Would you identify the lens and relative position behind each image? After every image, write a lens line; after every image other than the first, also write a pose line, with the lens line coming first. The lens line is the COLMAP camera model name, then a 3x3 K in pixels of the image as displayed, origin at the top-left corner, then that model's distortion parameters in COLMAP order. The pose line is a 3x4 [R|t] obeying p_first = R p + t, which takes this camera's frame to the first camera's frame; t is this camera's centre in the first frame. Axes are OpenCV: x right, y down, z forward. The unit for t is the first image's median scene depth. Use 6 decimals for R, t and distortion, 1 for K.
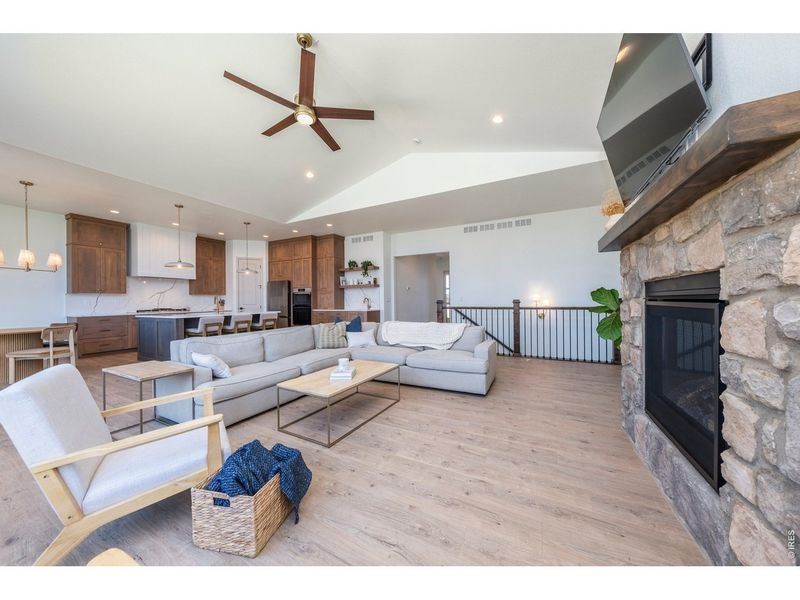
lens RADIAL K [[269.3, 0, 399.1], [0, 269.3, 299.7], [0, 0, 1]] dist [-0.002373, -0.000213]
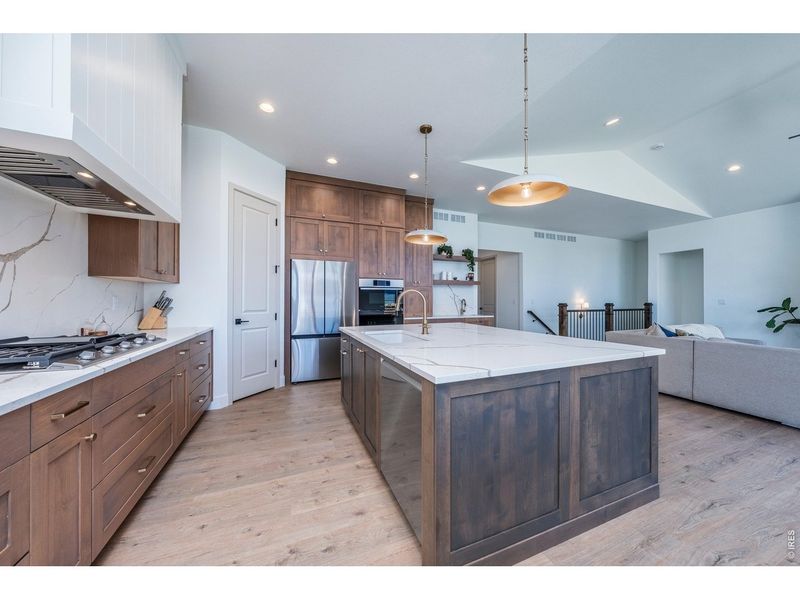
lens RADIAL K [[281.2, 0, 400.6], [0, 281.2, 301.3], [0, 0, 1]] dist [-0.004929, 0.000708]
pose [[0.654048, 0.009315, 0.756396, -0.841873], [-0.010064, 0.999943, -0.003611, 0.003850], [-0.756386, -0.005251, 0.654104, 0.648049]]
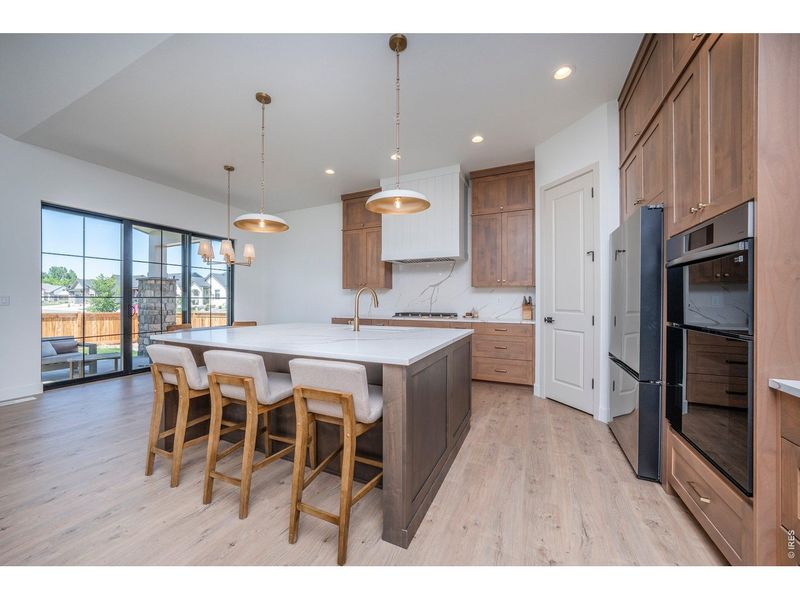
lens RADIAL K [[292.6, 0, 402.8], [0, 292.6, 298.4], [0, 0, 1]] dist [-0.003756, 0.000134]
pose [[0.043114, 0.006959, -0.999046, -0.214179], [0.000635, 0.999975, 0.006993, -0.000749], [0.999070, -0.000935, 0.043108, 0.886975]]
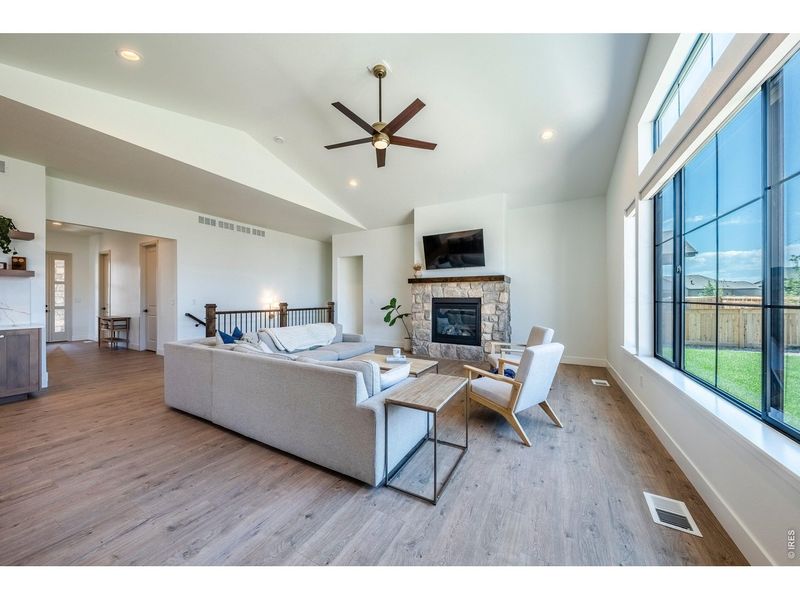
lens RADIAL K [[281.2, 0, 400.9], [0, 281.2, 297.7], [0, 0, 1]] dist [-0.004929, 0.000708]
pose [[0.026389, 0.014498, 0.999547, -0.570656], [-0.002708, 0.999892, -0.014432, -0.005181], [-0.999648, -0.002326, 0.026425, 0.333099]]
